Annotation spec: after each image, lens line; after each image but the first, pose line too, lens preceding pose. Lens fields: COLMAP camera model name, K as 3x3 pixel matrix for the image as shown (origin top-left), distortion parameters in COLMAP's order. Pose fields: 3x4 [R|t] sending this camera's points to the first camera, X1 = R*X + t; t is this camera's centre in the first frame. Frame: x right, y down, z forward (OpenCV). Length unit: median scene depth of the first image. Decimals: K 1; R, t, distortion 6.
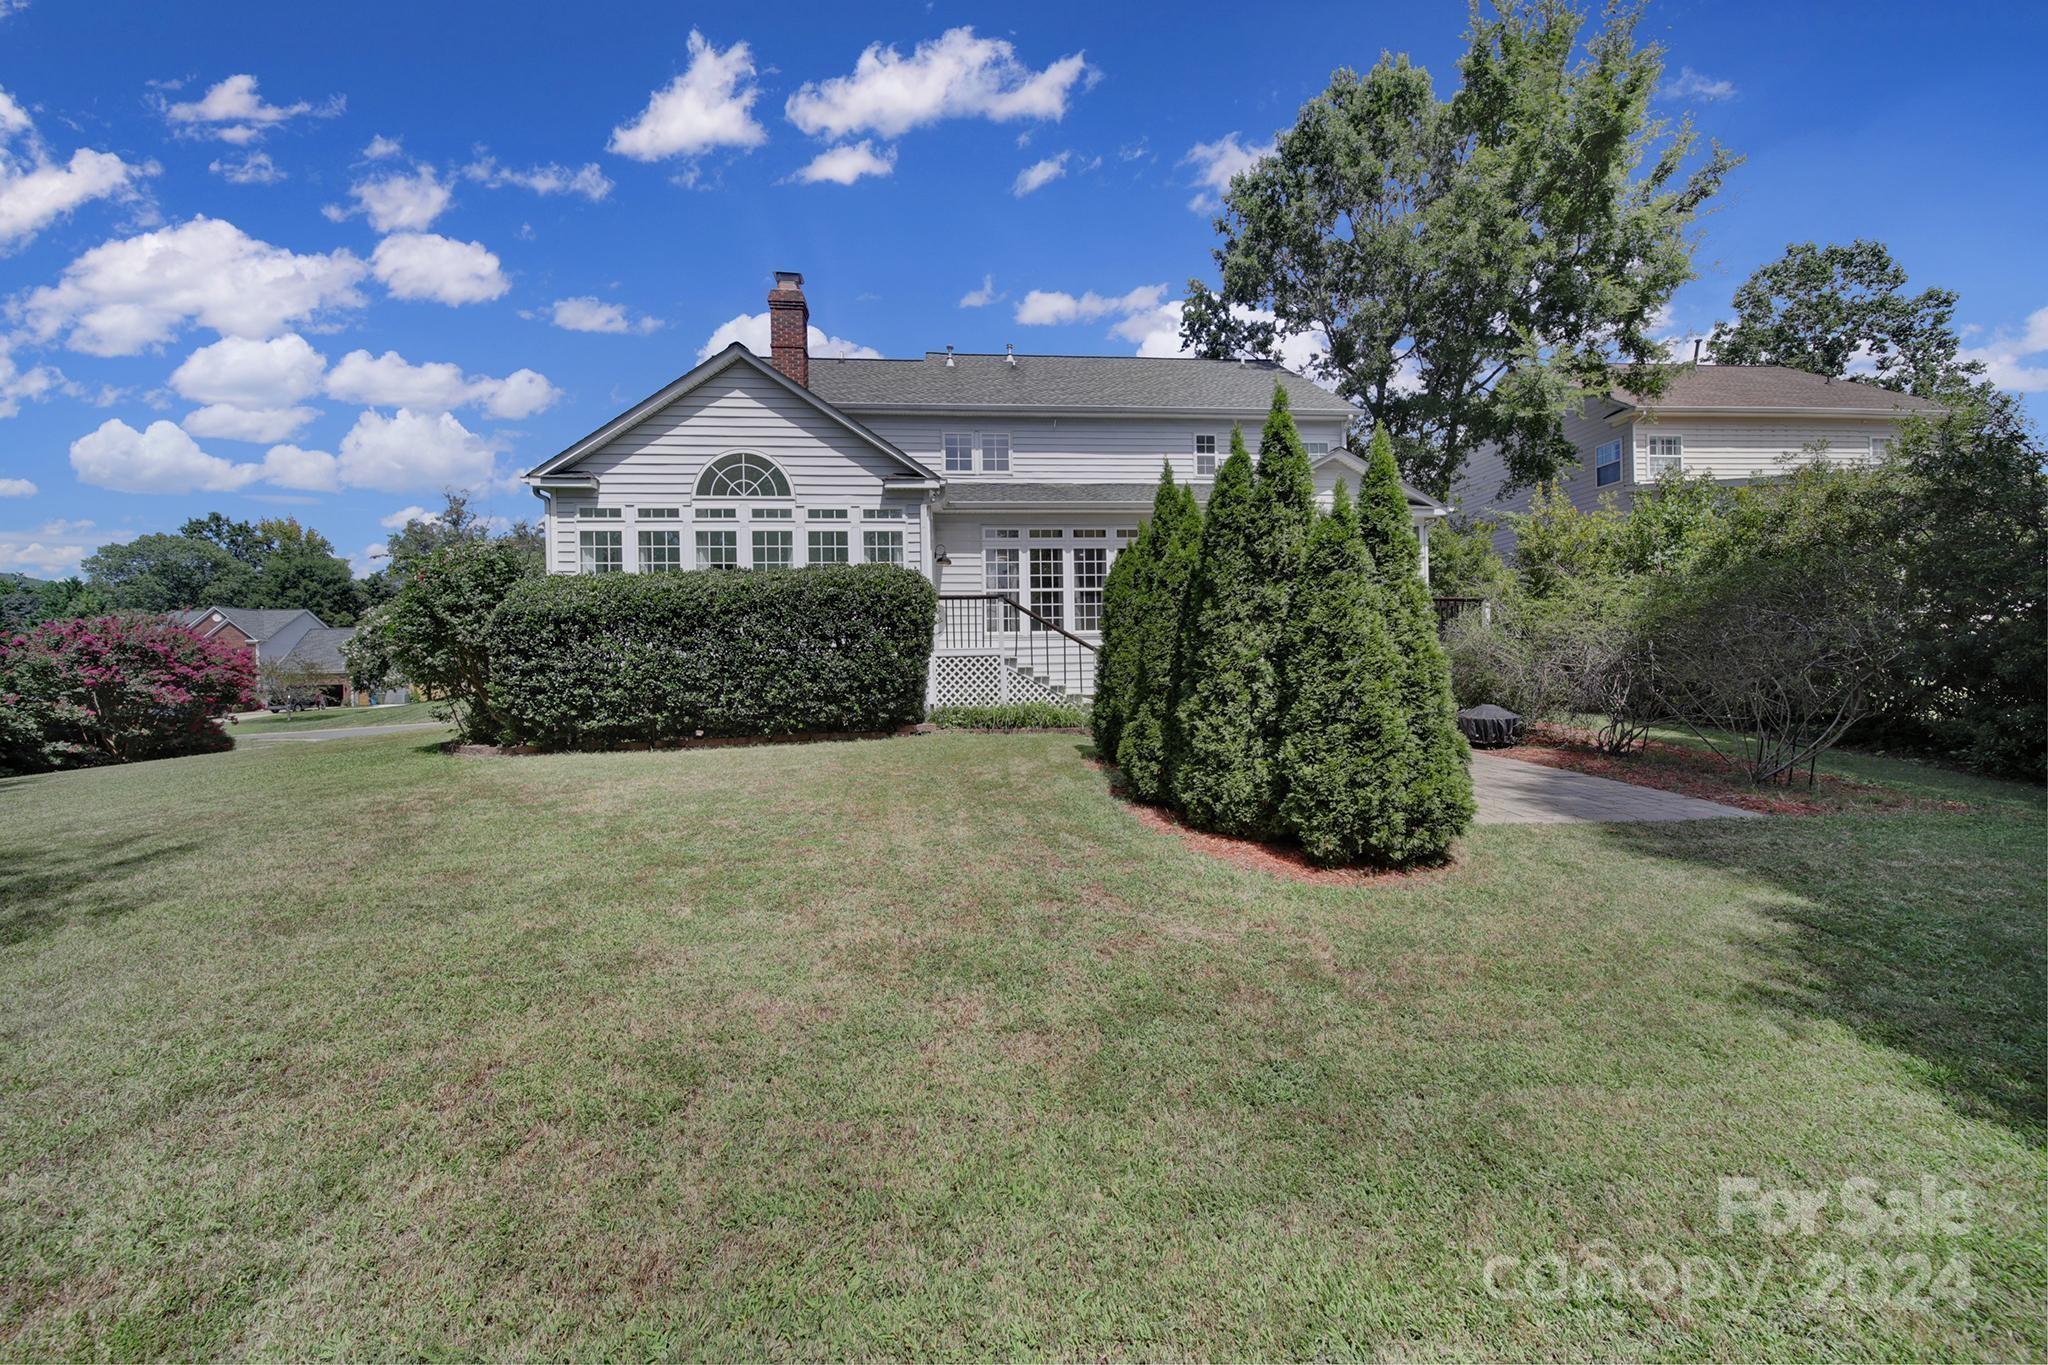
lens RADIAL K [[728.0, 0, 1028.7], [0, 728.0, 668.8], [0, 0, 1]] dist [-0.003524, -0.000254]
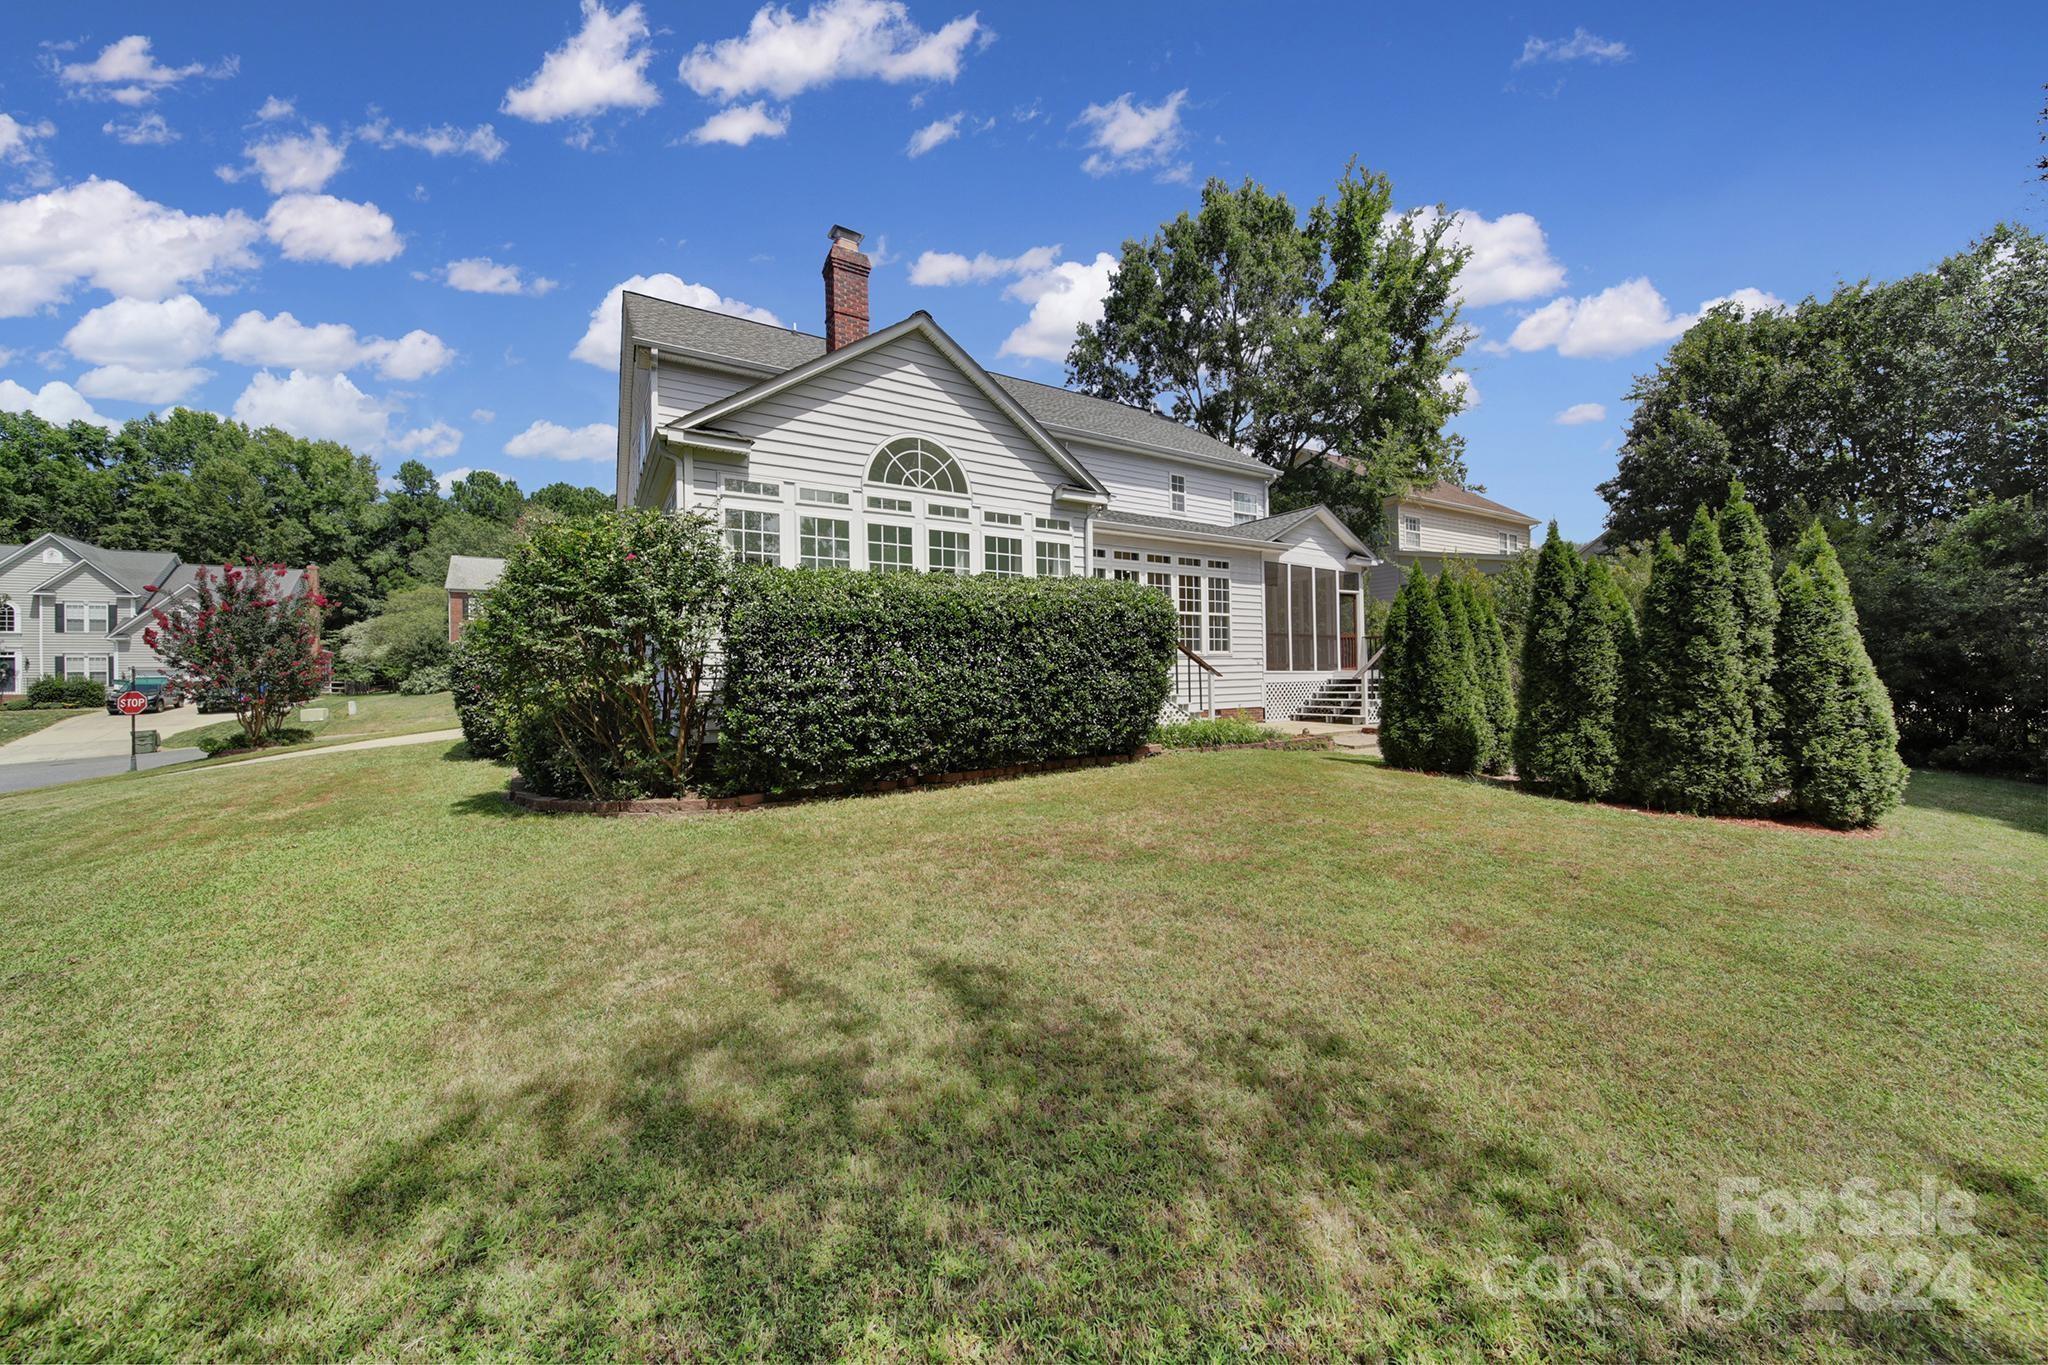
lens RADIAL K [[728.0, 0, 1028.7], [0, 728.0, 668.8], [0, 0, 1]] dist [-0.003524, -0.000254]
pose [[0.892409, 0.009657, 0.451125, -0.659345], [0.000295, 0.999758, -0.021984, -0.004754], [-0.451228, 0.019752, 0.892190, 0.177403]]
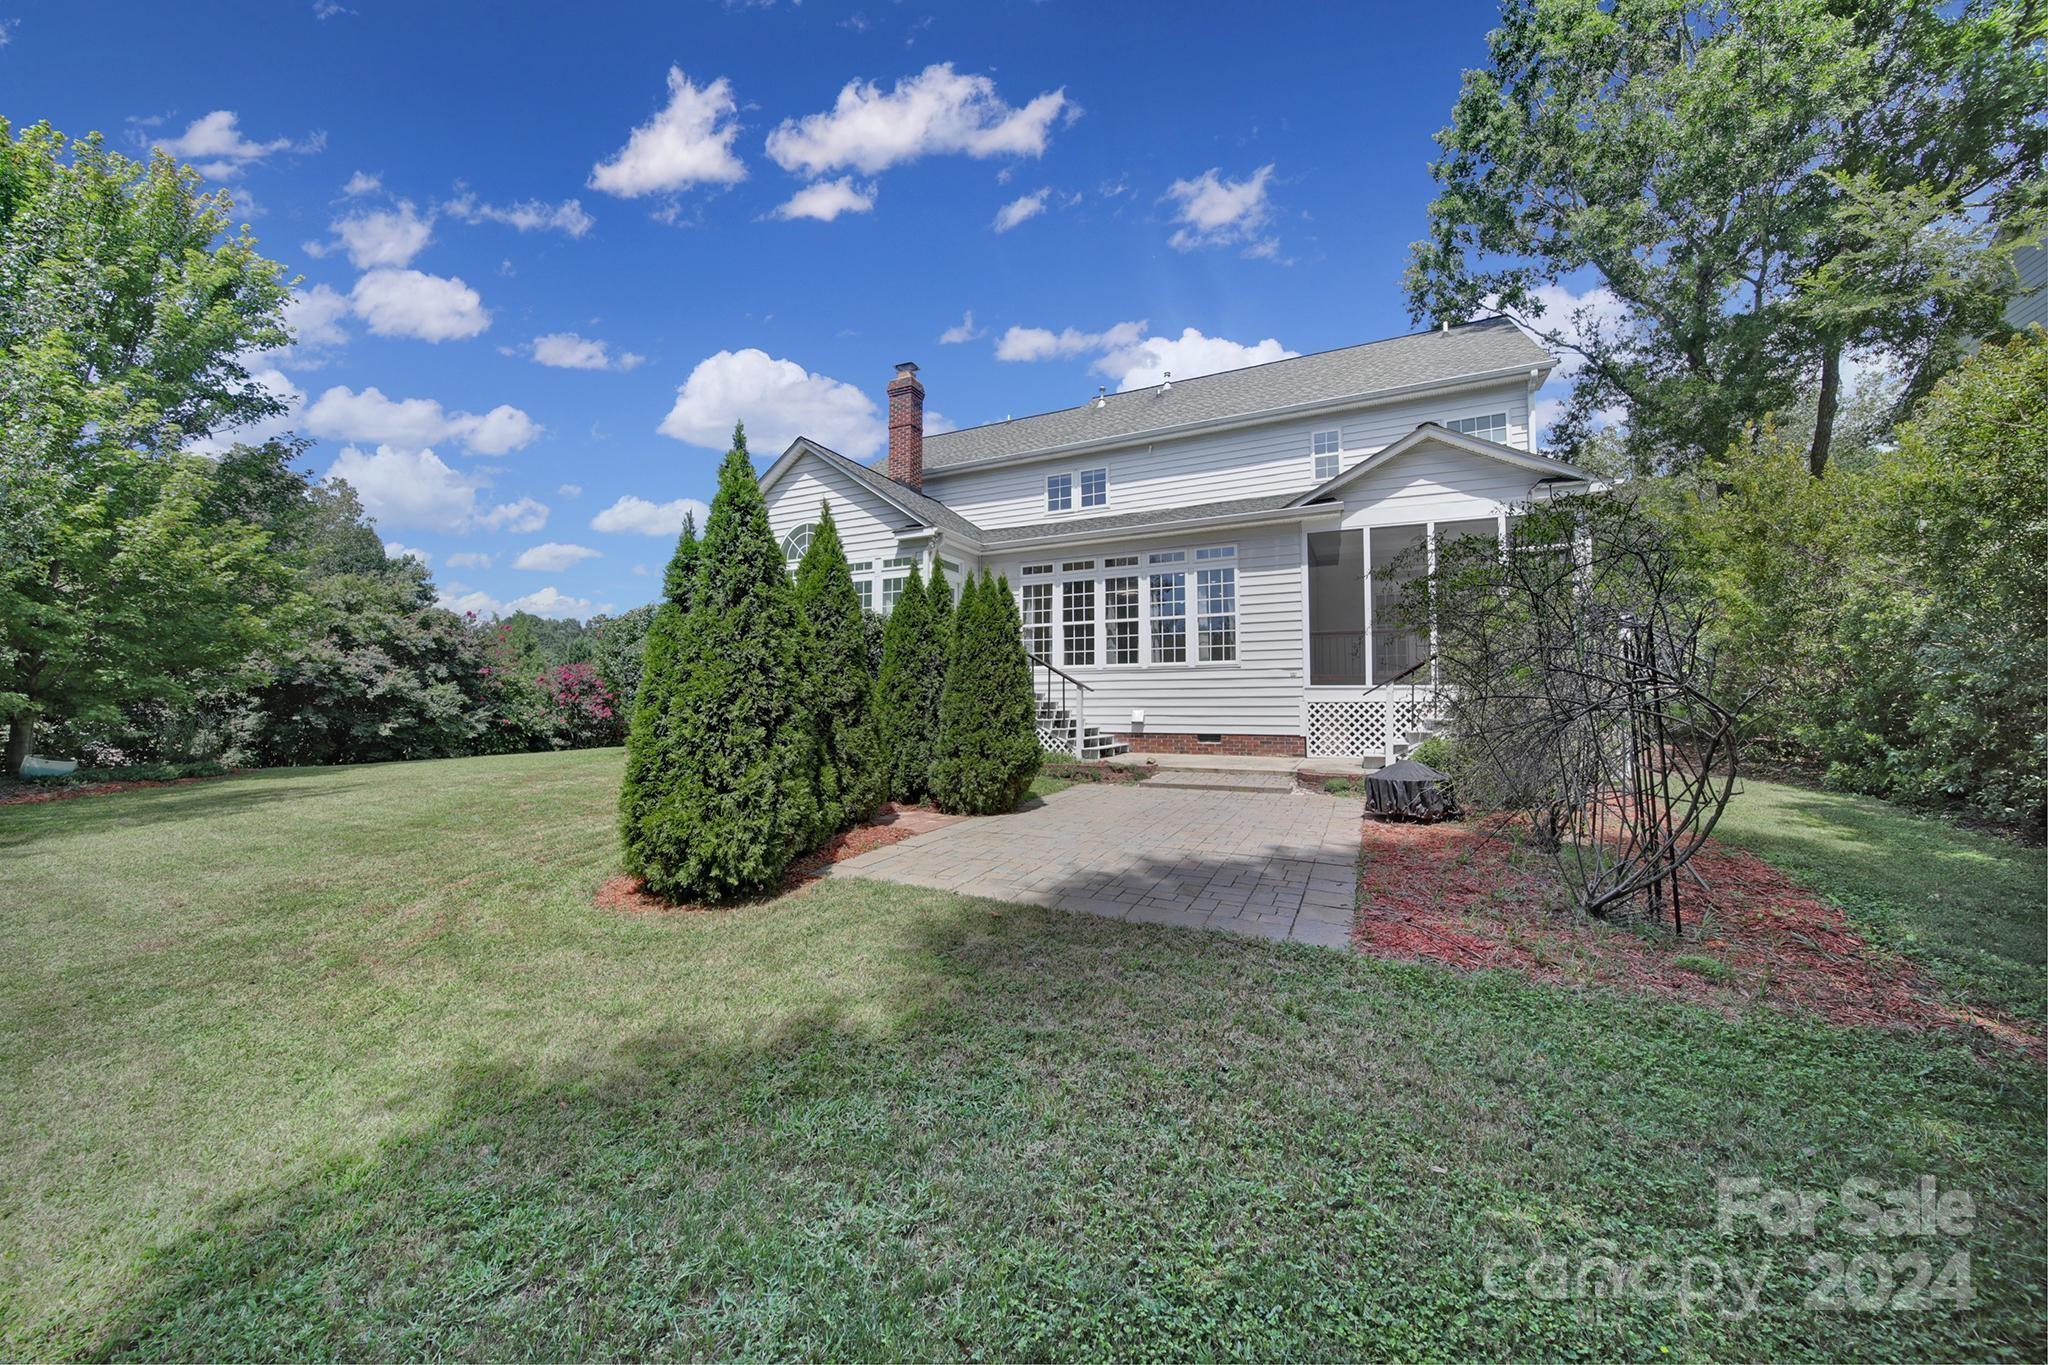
lens RADIAL K [[728.0, 0, 1028.7], [0, 728.0, 668.8], [0, 0, 1]] dist [-0.003524, -0.000254]
pose [[0.850365, -0.009269, -0.526112, 0.568063], [-0.017450, 0.998798, -0.045801, -0.001355], [0.525904, 0.048129, 0.849181, 0.162553]]
